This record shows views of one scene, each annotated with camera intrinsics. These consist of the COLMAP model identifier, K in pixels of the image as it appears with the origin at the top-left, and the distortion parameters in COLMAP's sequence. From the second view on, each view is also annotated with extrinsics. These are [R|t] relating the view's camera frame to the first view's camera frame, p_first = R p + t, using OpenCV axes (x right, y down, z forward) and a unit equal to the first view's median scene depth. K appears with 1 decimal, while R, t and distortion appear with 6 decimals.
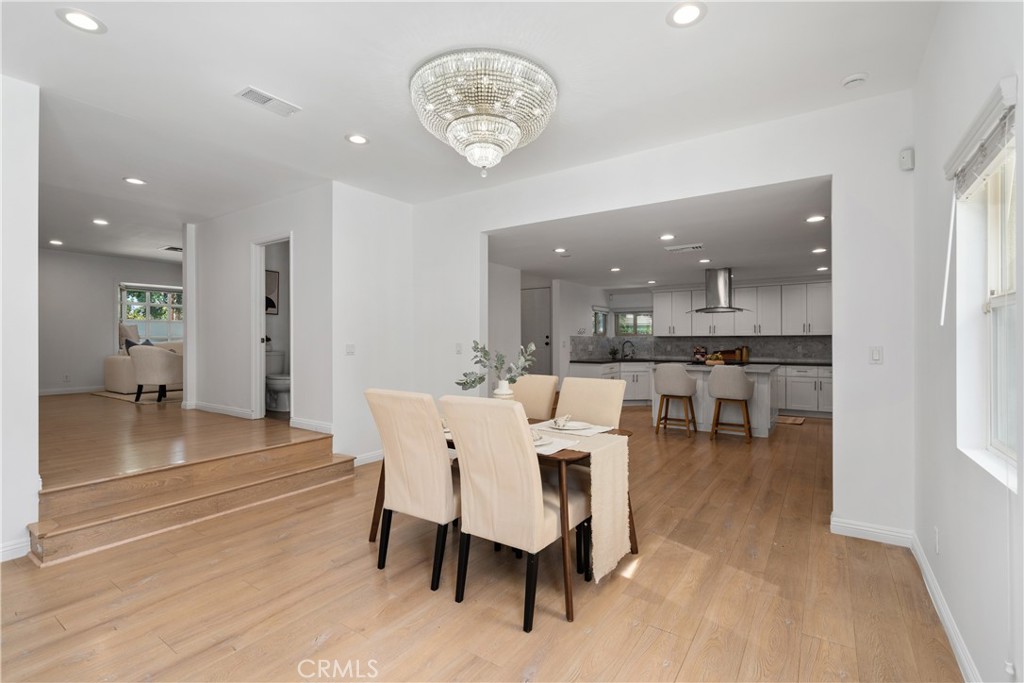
lens RADIAL K [[467.3, 0, 512.0], [0, 467.3, 341.5], [0, 0, 1]] dist [0.000241, 0.000403]
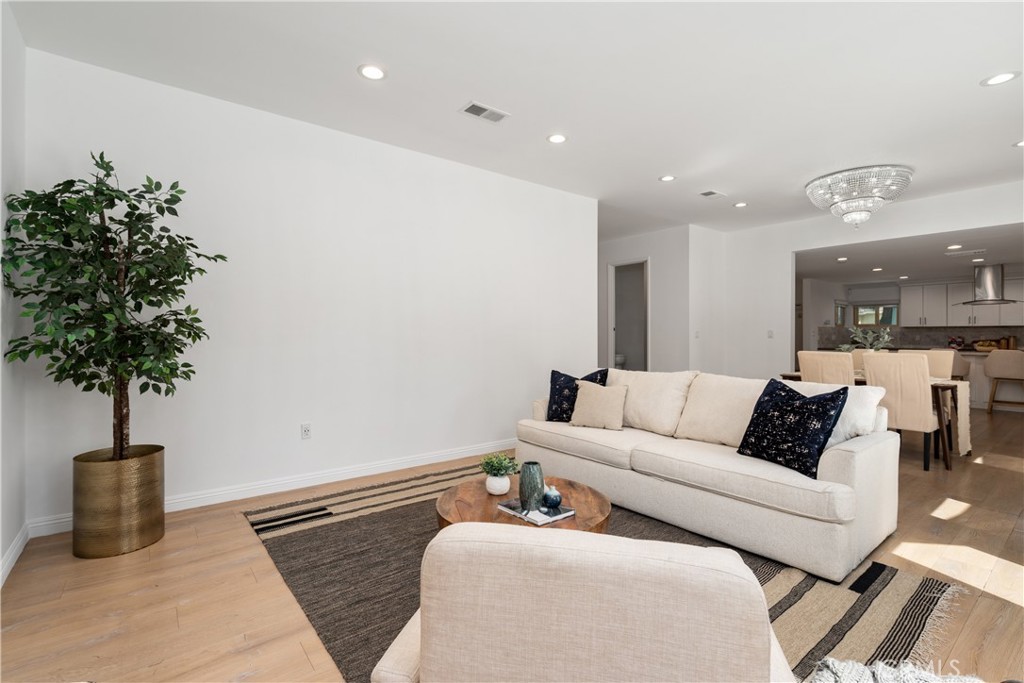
lens RADIAL K [[488.2, 0, 512.7], [0, 488.2, 335.8], [0, 0, 1]] dist [0.022486, -0.000416]
pose [[0.961753, 0.001638, -0.273913, -0.266941], [-0.001852, 0.999998, -0.000525, 0.012769], [0.273912, 0.001012, 0.961754, -0.373238]]
